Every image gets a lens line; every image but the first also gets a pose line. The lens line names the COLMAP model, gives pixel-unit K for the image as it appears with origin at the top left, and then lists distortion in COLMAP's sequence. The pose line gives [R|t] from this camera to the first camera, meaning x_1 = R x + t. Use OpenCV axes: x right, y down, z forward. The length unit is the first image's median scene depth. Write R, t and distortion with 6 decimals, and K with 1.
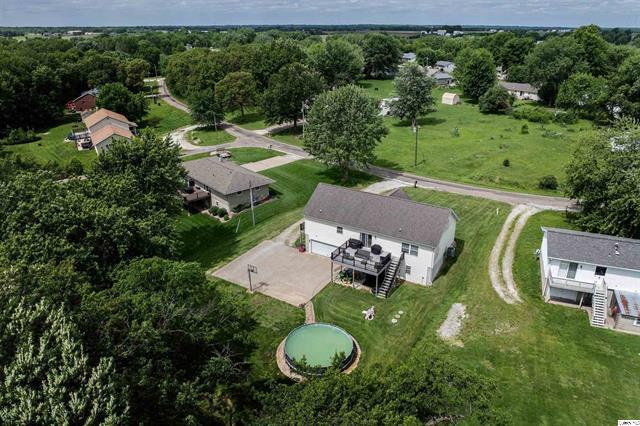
lens RADIAL K [[452.2, 0, 323.3], [0, 452.2, 210.0], [0, 0, 1]] dist [-0.038521, -0.002093]
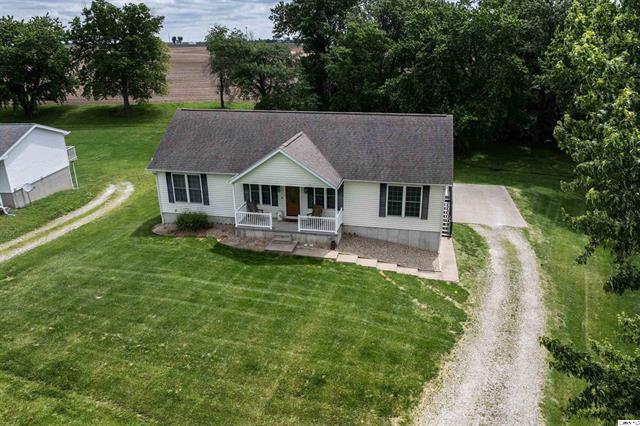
lens RADIAL K [[452.2, 0, 323.3], [0, 452.2, 210.0], [0, 0, 1]] dist [-0.038521, -0.002093]
pose [[-0.941980, 0.121560, -0.312884, 0.287088], [-0.124338, 0.739455, 0.661624, -0.294893], [0.311791, 0.662140, -0.681437, 1.448047]]
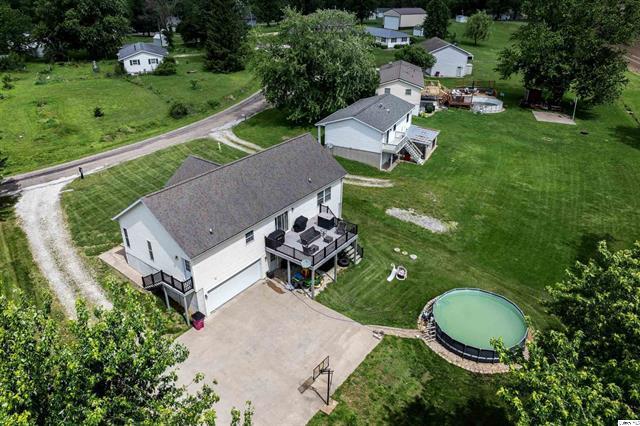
lens RADIAL K [[452.2, 0, 323.3], [0, 452.2, 210.0], [0, 0, 1]] dist [-0.038521, -0.002093]
pose [[0.089224, -0.454875, 0.886075, -0.466637], [0.374195, 0.839761, 0.393419, -0.183072], [-0.923048, 0.296462, 0.245139, 0.767547]]
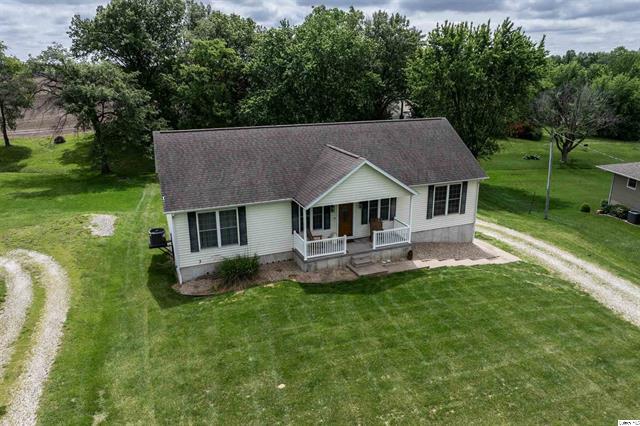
lens RADIAL K [[452.2, 0, 323.3], [0, 452.2, 210.0], [0, 0, 1]] dist [-0.038521, -0.002093]
pose [[-0.600122, 0.238510, -0.763523, 0.507516], [-0.305906, 0.813525, 0.494569, -0.196455], [0.739104, 0.530368, -0.415252, 1.264645]]
